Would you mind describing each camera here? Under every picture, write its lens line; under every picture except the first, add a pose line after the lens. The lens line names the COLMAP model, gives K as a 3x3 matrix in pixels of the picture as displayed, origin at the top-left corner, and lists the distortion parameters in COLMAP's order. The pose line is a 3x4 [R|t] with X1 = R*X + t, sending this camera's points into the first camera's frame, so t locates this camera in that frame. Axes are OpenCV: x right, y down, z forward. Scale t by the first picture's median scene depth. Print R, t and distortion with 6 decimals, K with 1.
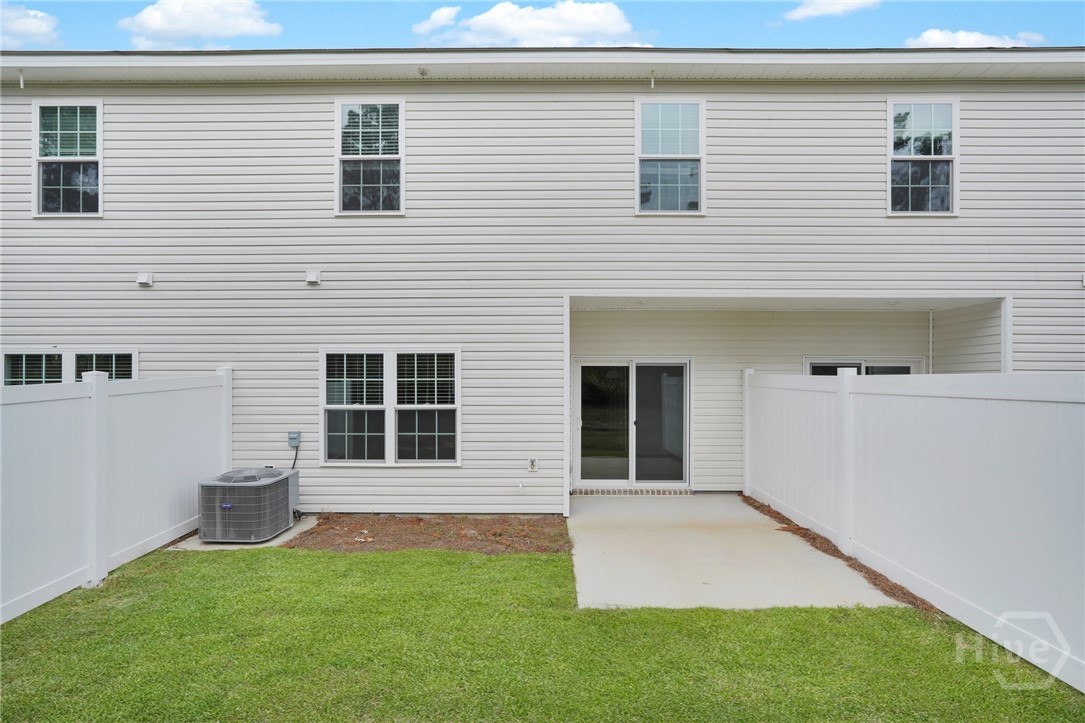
lens RADIAL K [[496.1, 0, 542.5], [0, 496.1, 361.5], [0, 0, 1]] dist [-0.013521, -0.000164]
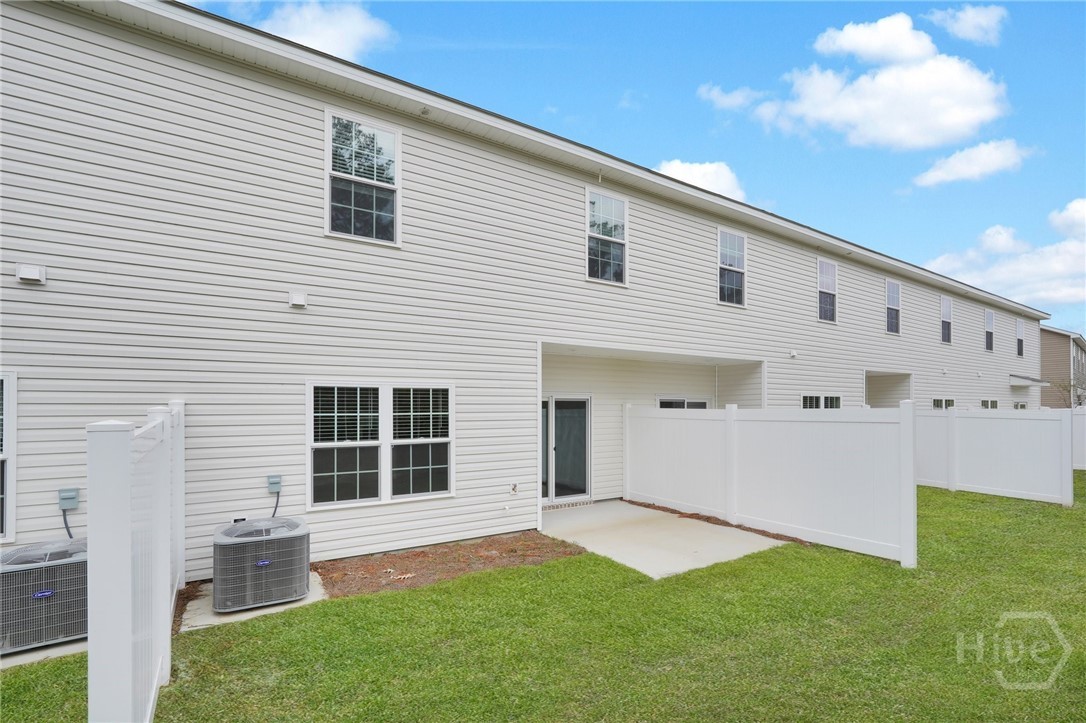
lens RADIAL K [[504.1, 0, 543.2], [0, 504.1, 391.8], [0, 0, 1]] dist [-0.005664, -0.000572]
pose [[0.833882, 0.016042, 0.551710, -0.596349], [-0.011939, 0.999868, -0.011027, -0.000442], [-0.551814, 0.002608, 0.833963, 0.003684]]
